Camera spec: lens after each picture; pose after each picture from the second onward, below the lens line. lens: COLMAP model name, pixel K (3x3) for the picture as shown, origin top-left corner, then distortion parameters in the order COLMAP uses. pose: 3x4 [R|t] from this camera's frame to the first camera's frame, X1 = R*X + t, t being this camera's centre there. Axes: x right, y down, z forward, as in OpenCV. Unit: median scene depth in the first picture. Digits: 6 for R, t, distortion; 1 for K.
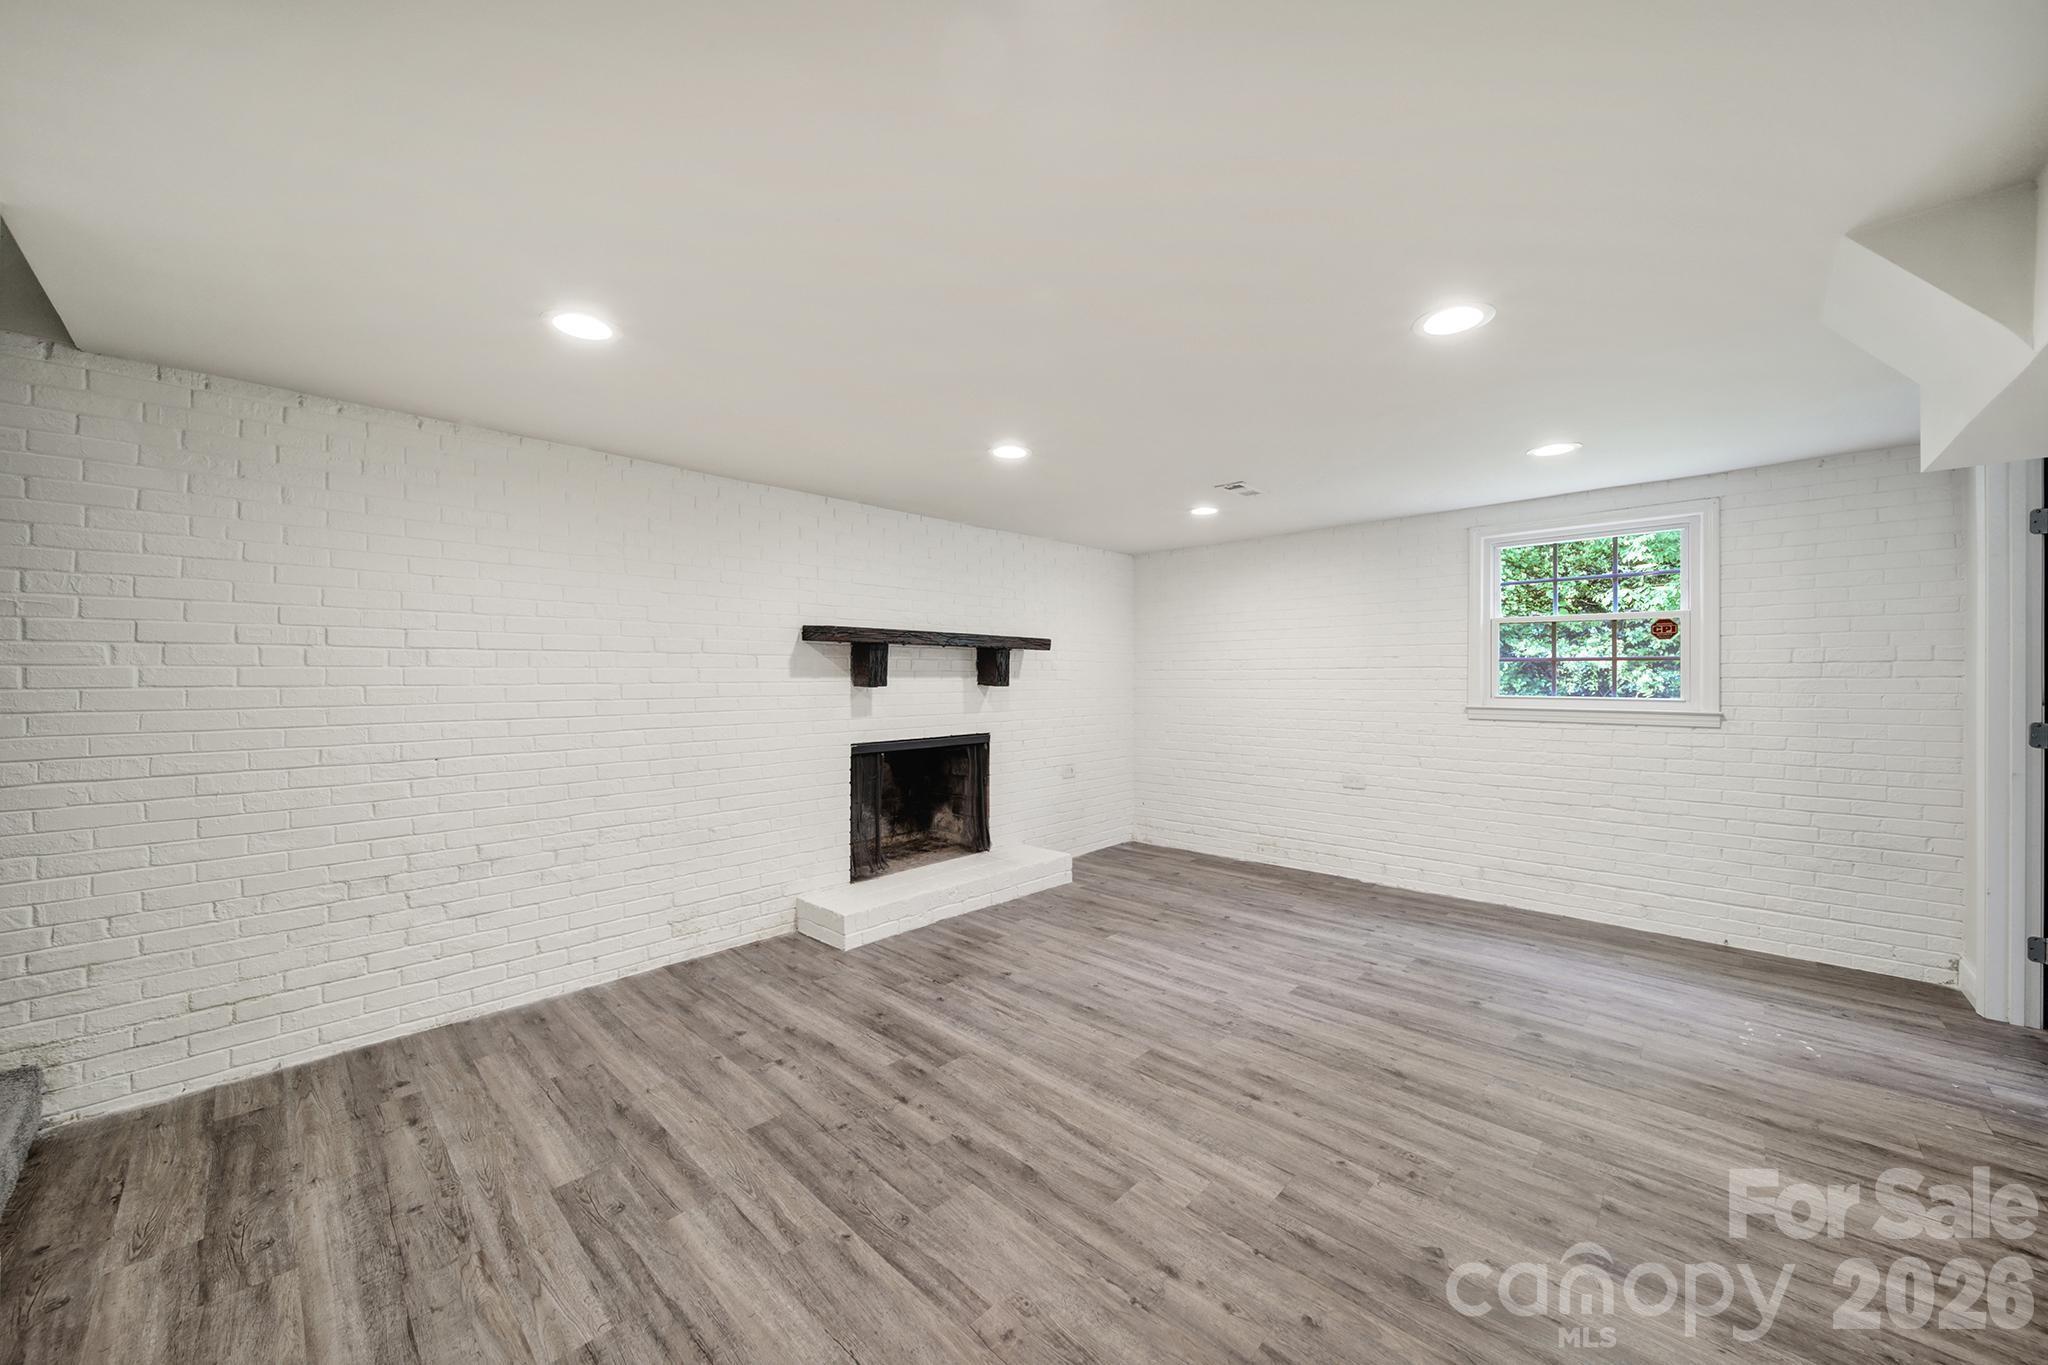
lens RADIAL K [[739.4, 0, 1023.2], [0, 739.4, 676.6], [0, 0, 1]] dist [0.000324, -0.002274]
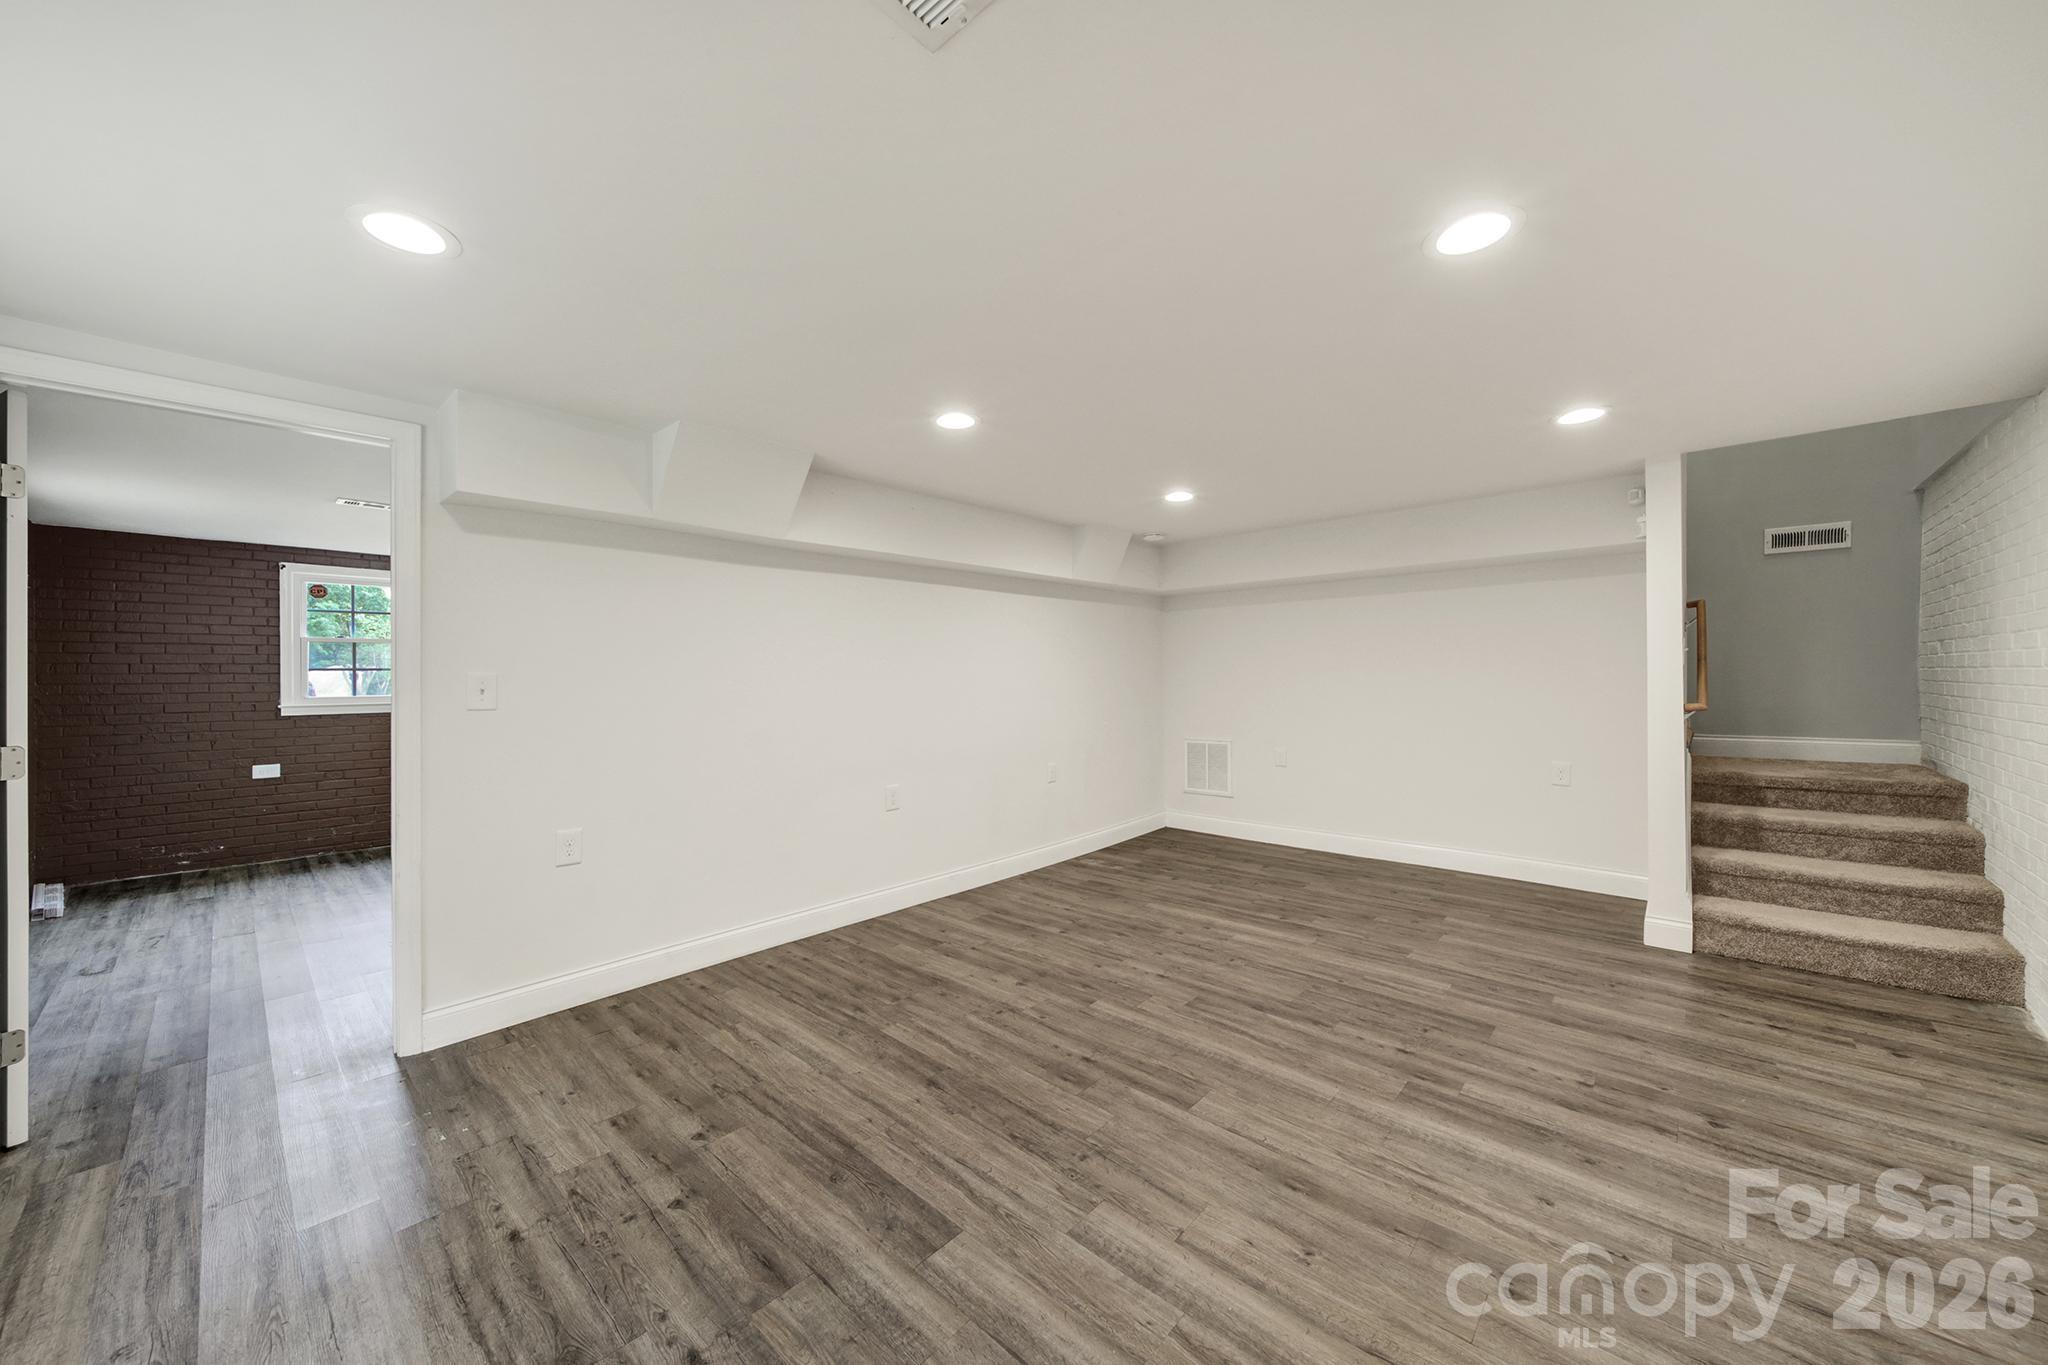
lens RADIAL K [[739.4, 0, 1023.2], [0, 739.4, 676.6], [0, 0, 1]] dist [0.000324, -0.002274]
pose [[-0.999676, 0.013565, -0.021543, 0.382278], [0.013558, 0.999908, 0.000473, 0.002106], [0.021547, 0.000181, -0.999768, 1.889678]]
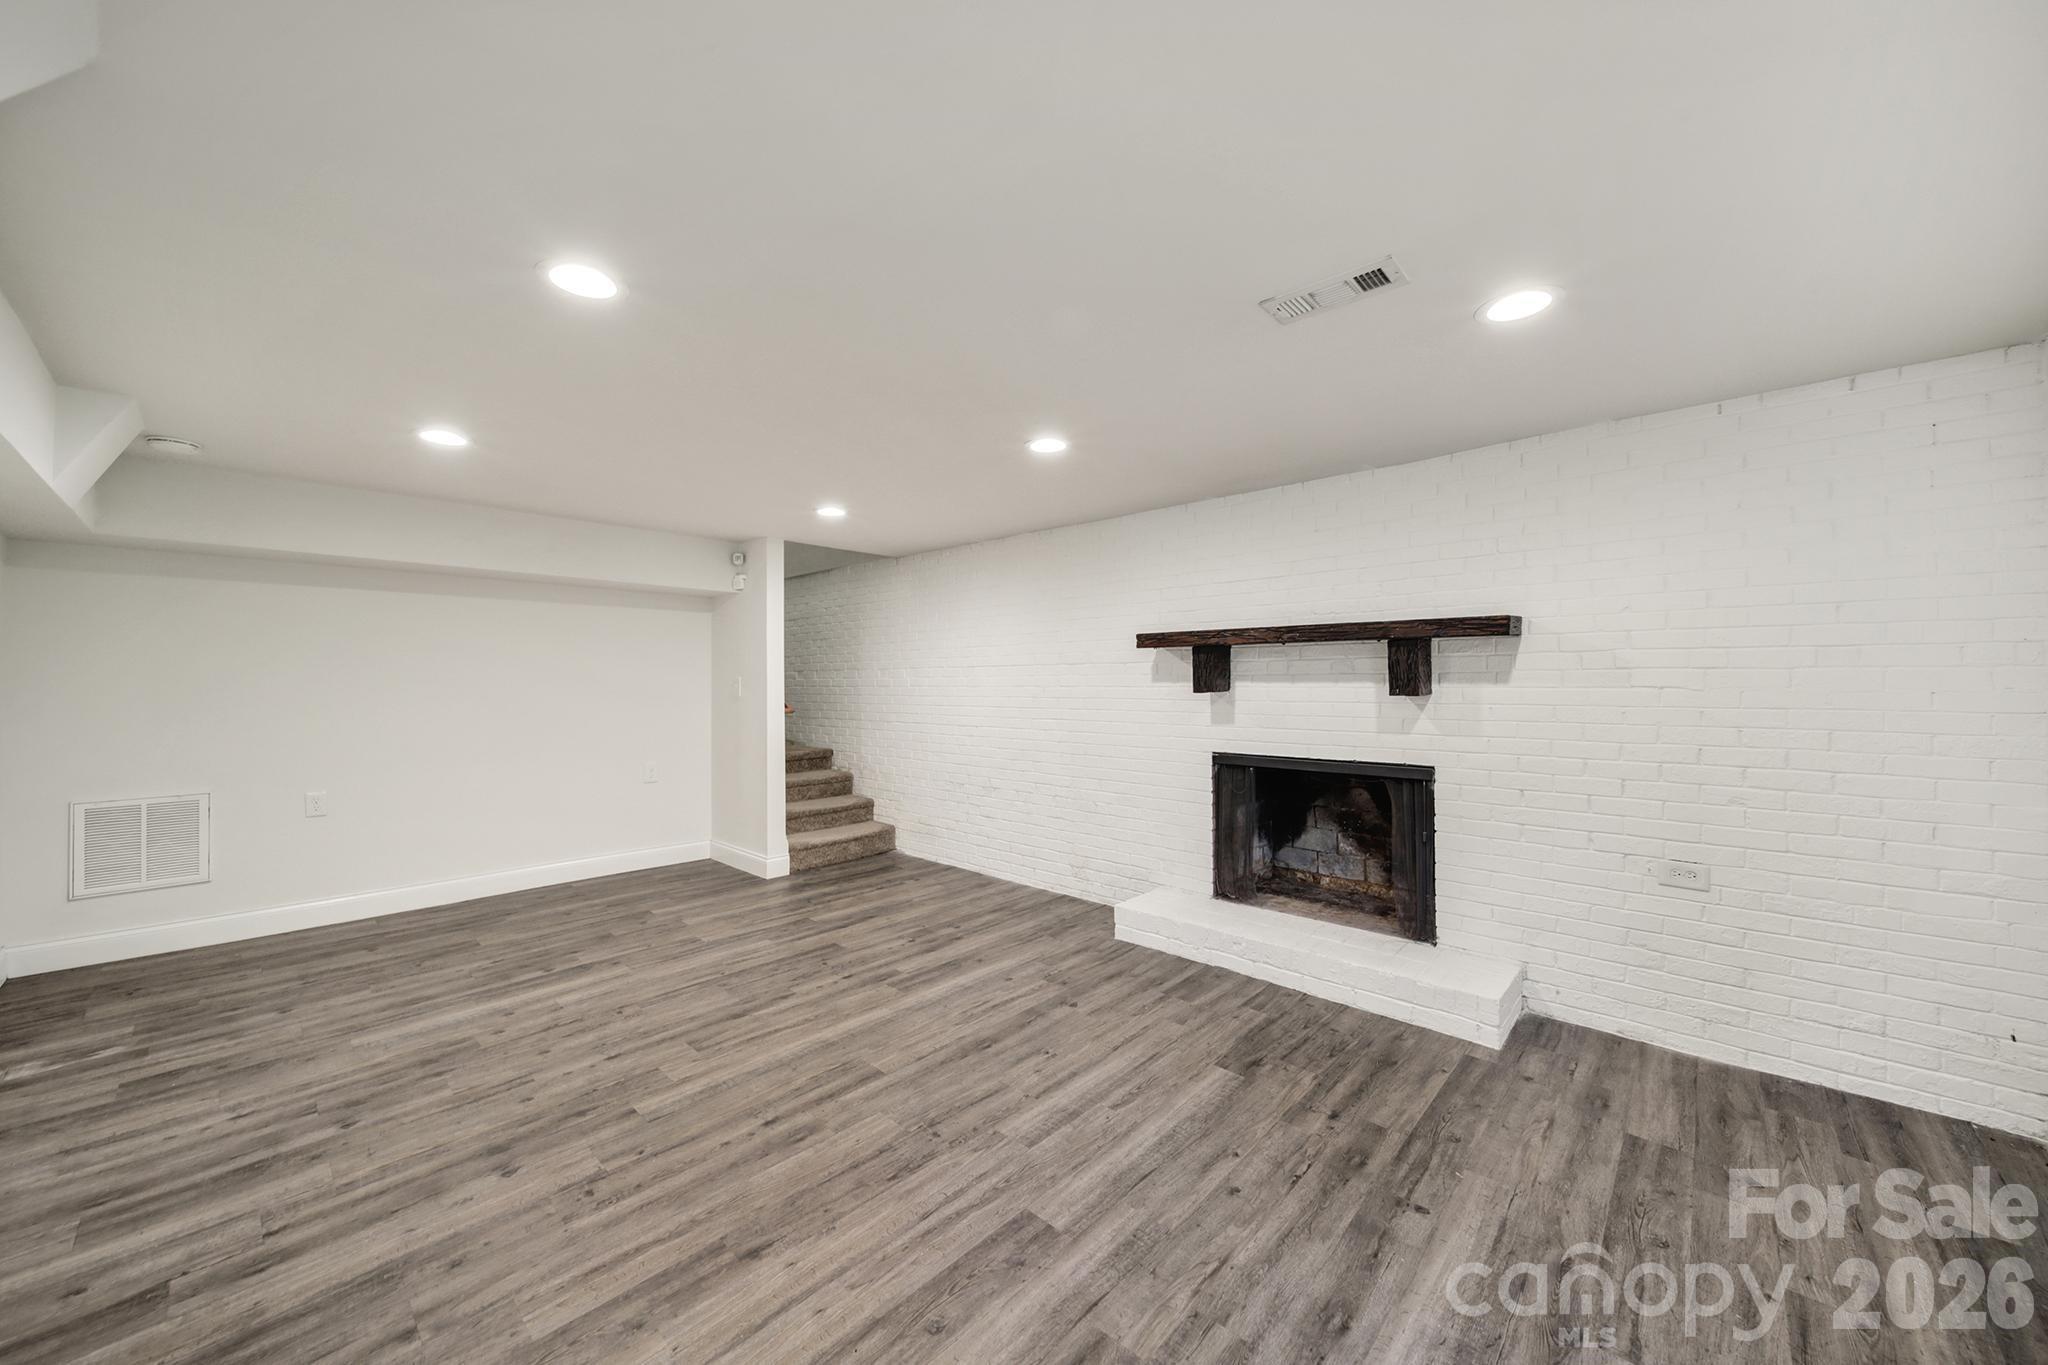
lens RADIAL K [[739.4, 0, 1023.2], [0, 739.4, 676.6], [0, 0, 1]] dist [0.000324, -0.002274]
pose [[0.017337, -0.005030, -0.999837, 1.158836], [0.003328, 0.999982, -0.004973, -0.003713], [0.999844, -0.003241, 0.017353, 1.189796]]
